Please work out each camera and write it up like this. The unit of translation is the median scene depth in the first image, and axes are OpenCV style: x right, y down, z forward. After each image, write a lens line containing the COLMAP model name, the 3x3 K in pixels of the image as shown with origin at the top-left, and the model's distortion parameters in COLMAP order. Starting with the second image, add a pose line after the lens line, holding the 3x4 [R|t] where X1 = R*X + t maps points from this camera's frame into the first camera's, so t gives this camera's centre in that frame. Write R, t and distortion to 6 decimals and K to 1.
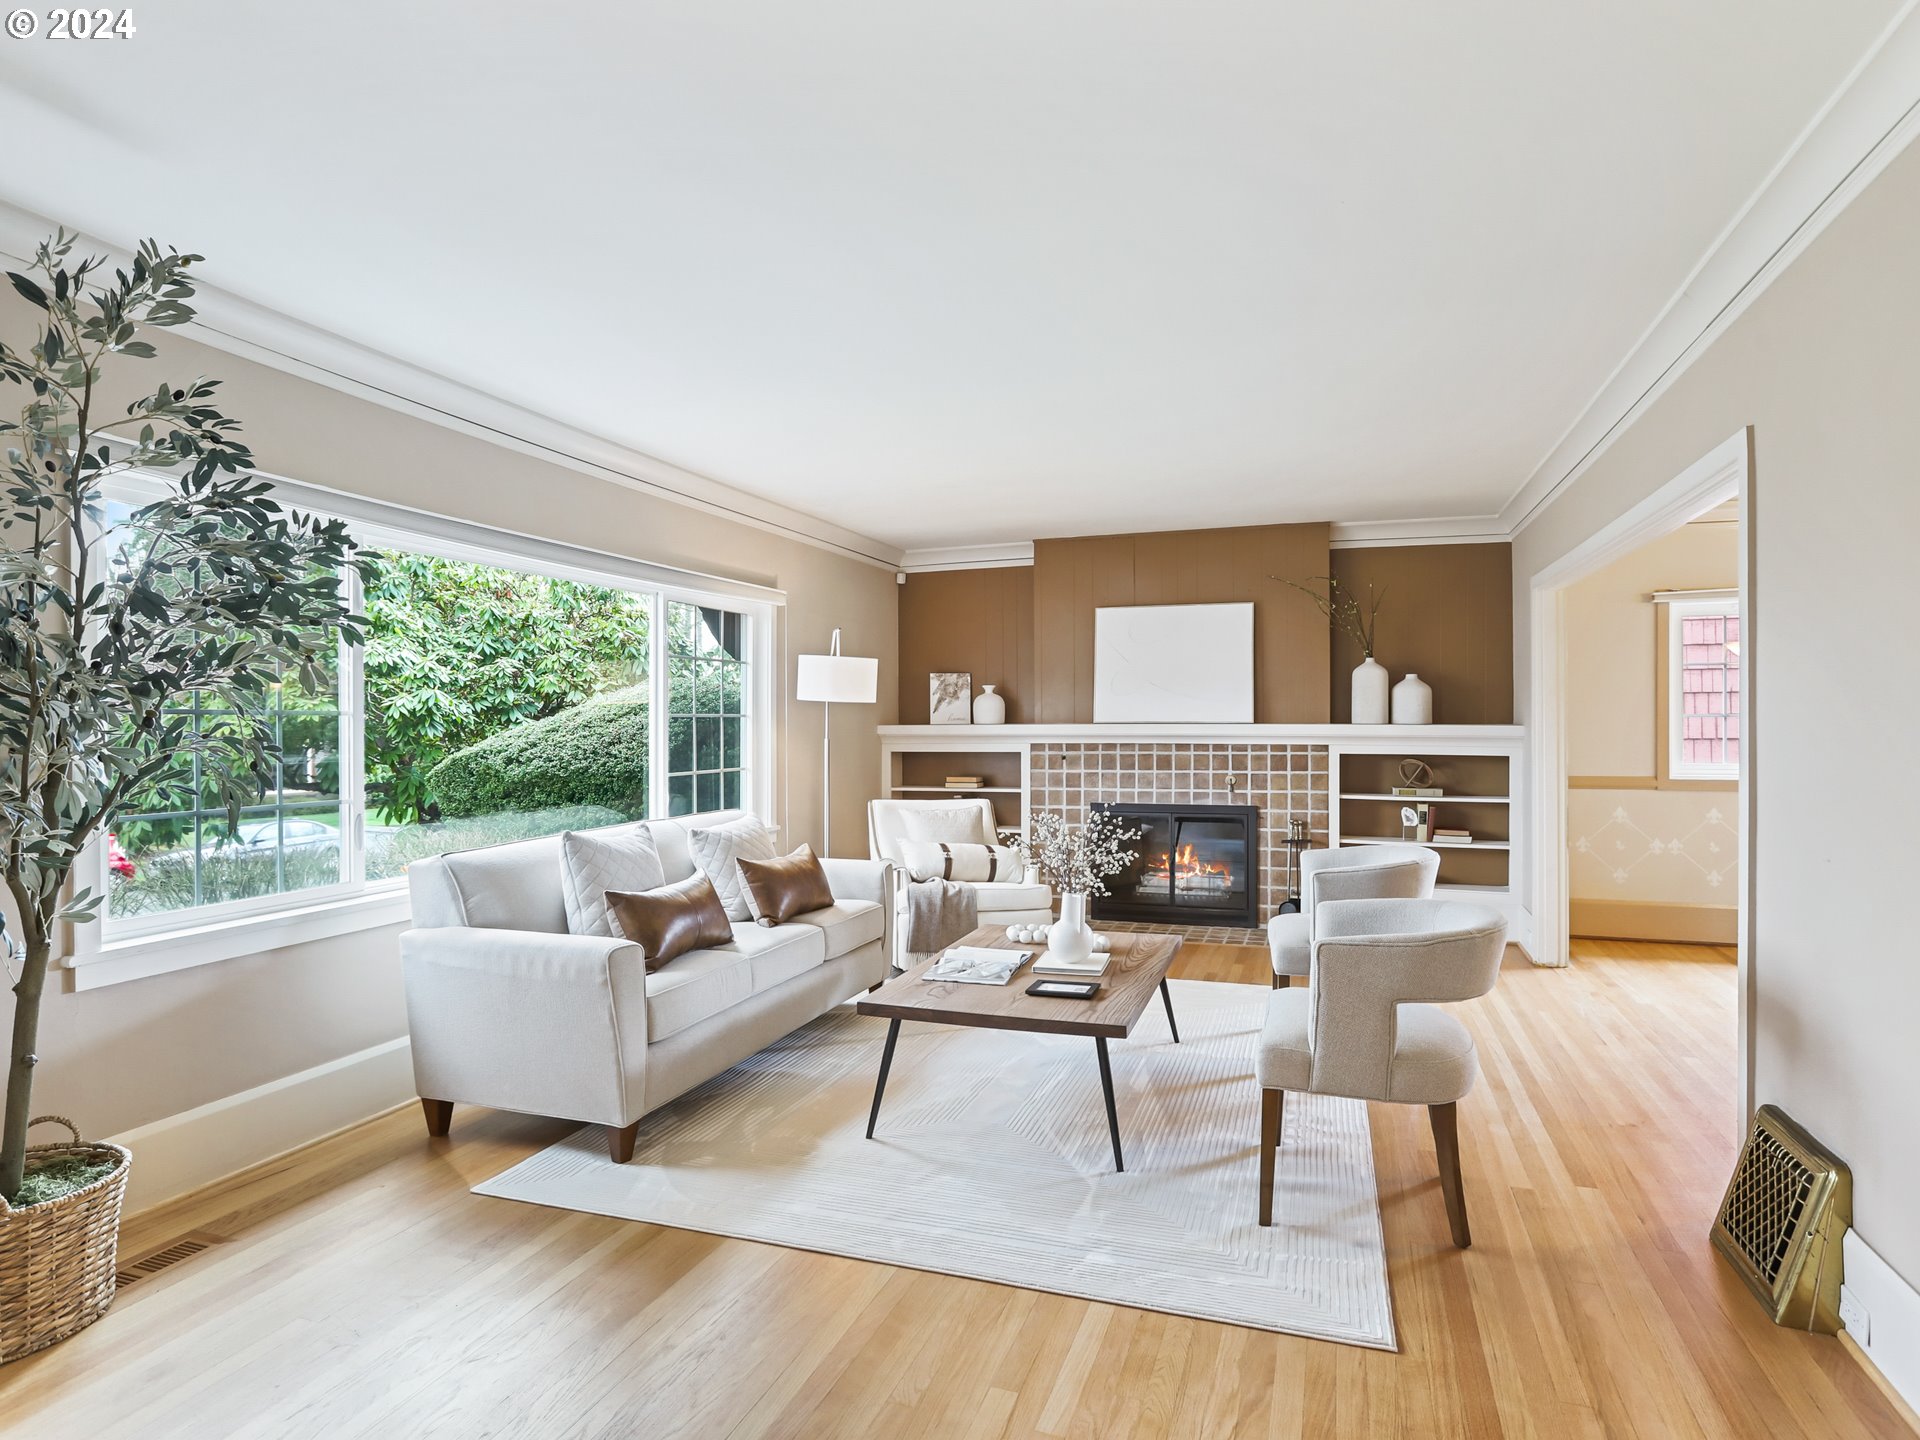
lens RADIAL K [[1079.5, 0, 960.5], [0, 1079.5, 723.5], [0, 0, 1]] dist [-0.005311, 0.014469]
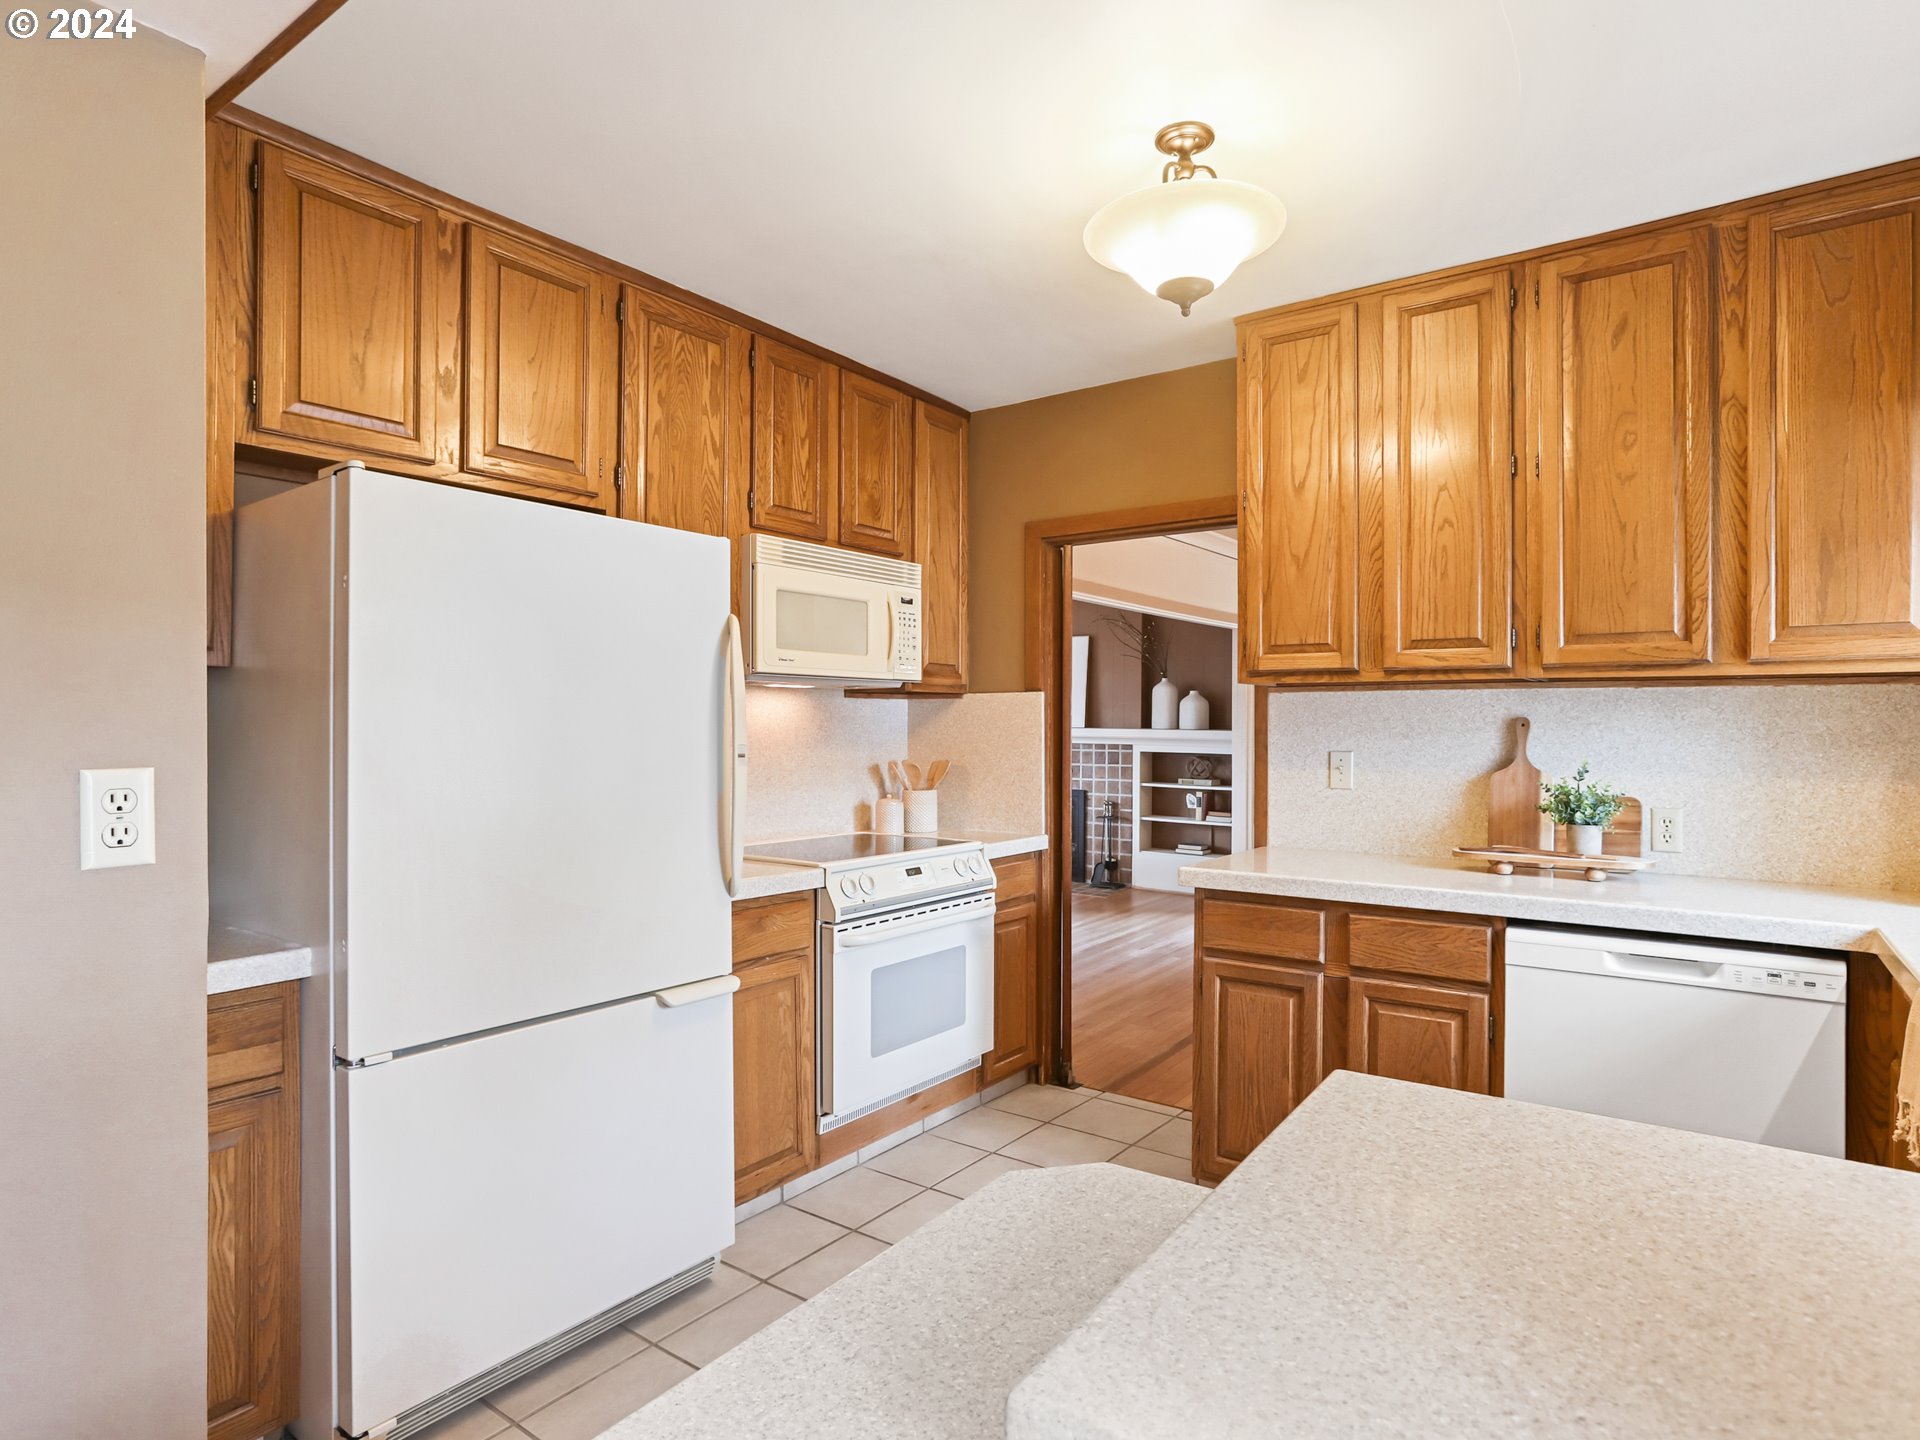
lens RADIAL K [[1079.5, 0, 966.9], [0, 1079.5, 722.5], [0, 0, 1]] dist [-0.005311, 0.014469]
pose [[0.949422, 0.005760, -0.313950, 0.555681], [-0.005432, 0.999983, 0.001921, -0.008466], [0.313955, -0.000118, 0.949438, -0.305062]]
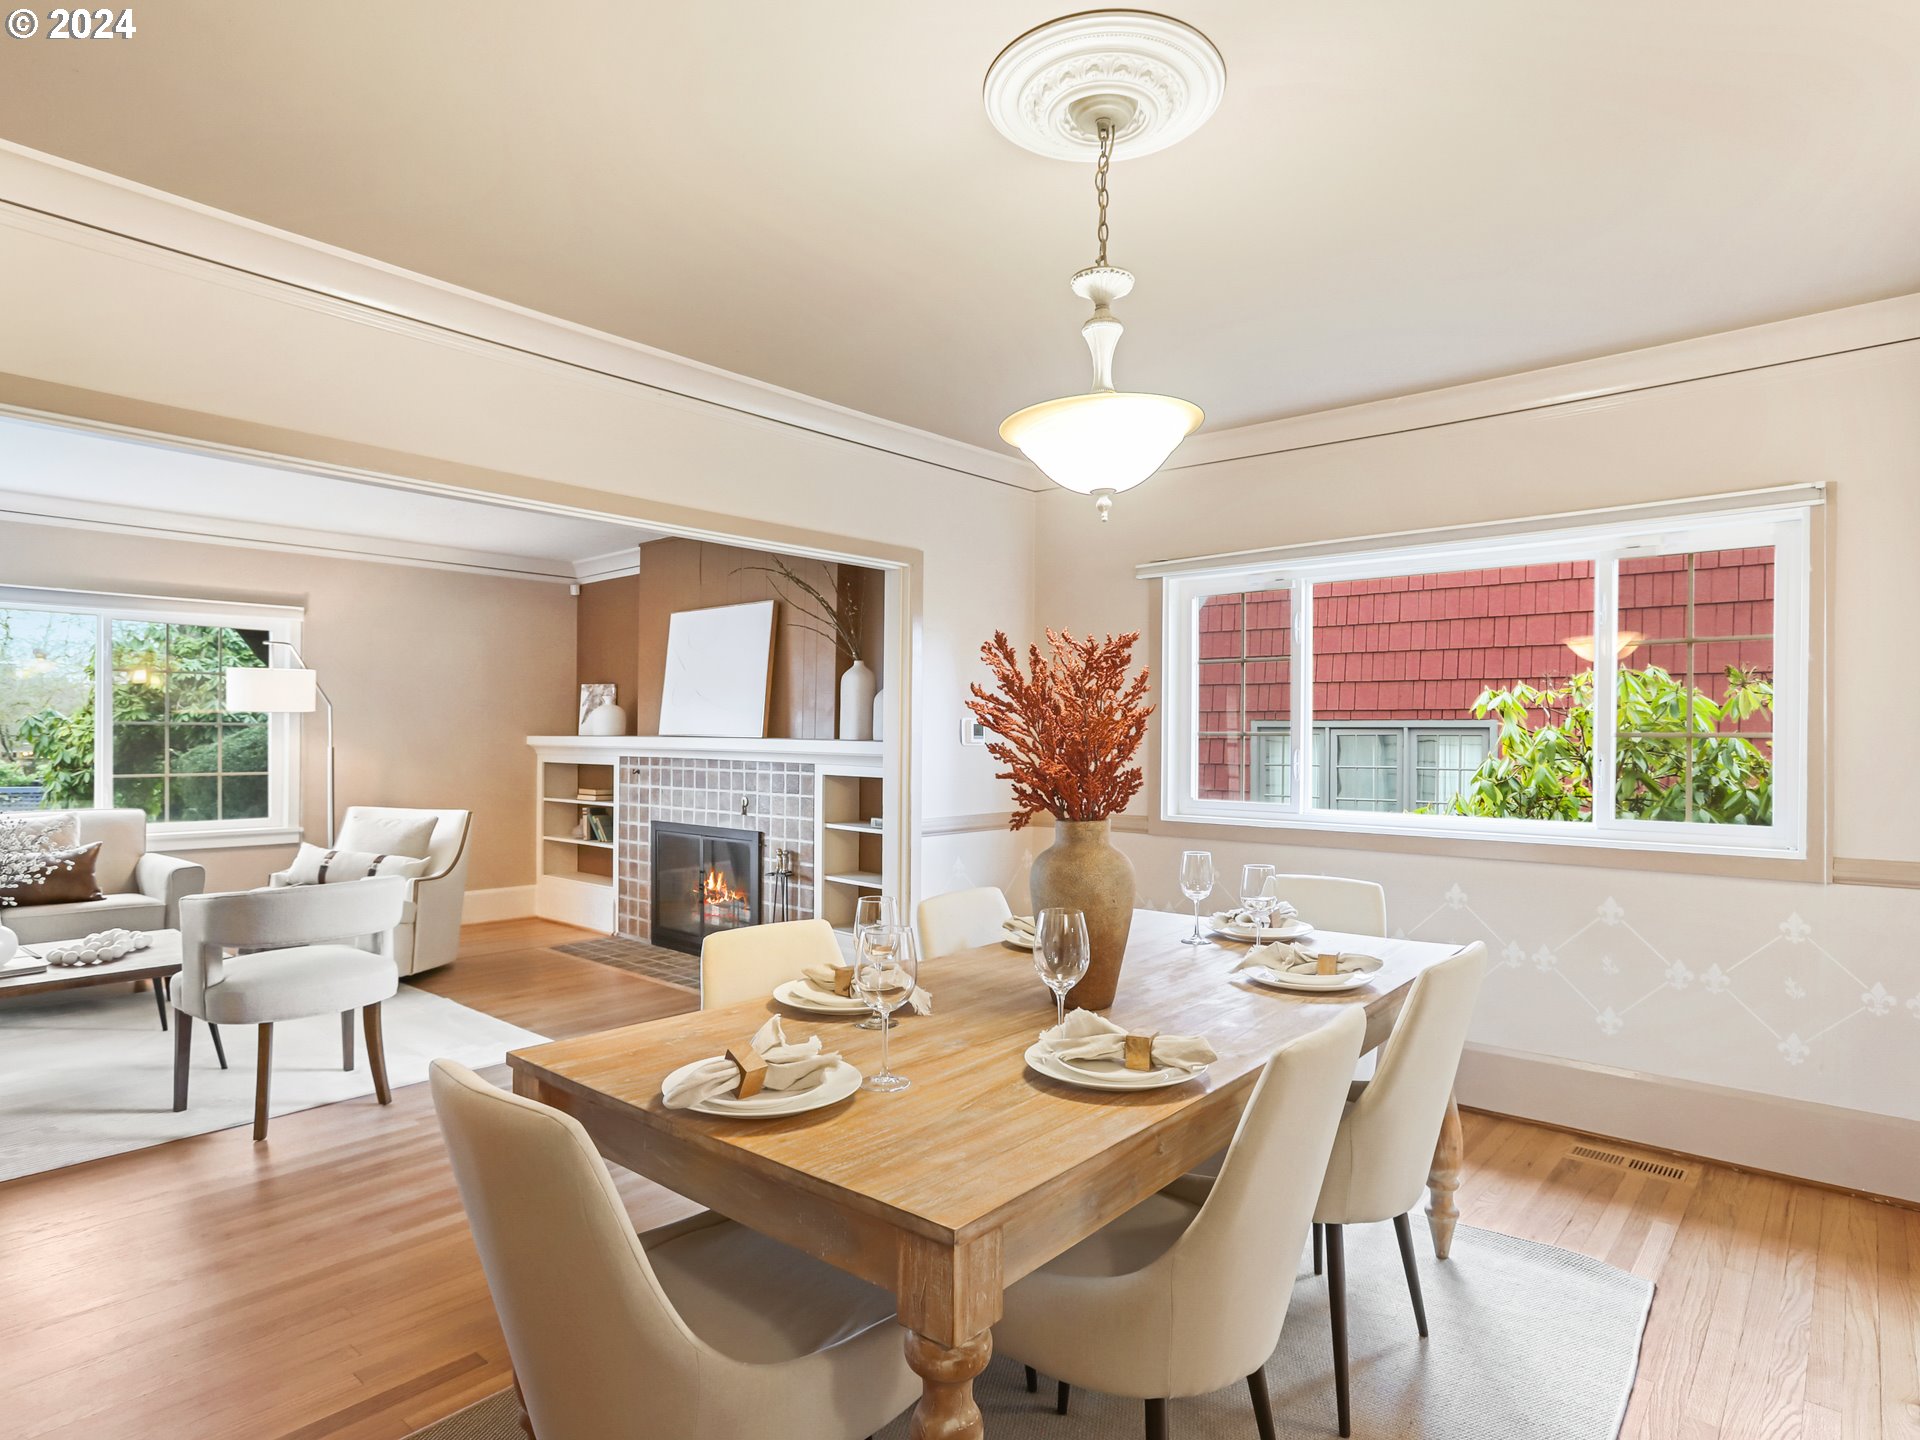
lens RADIAL K [[1079.5, 0, 961.4], [0, 1079.5, 732.5], [0, 0, 1]] dist [-0.005311, 0.014469]
pose [[0.910263, 0.009198, -0.413929, 0.790389], [-0.010467, 0.999945, -0.000799, -0.005450], [0.413898, 0.005060, 0.910309, 0.270306]]
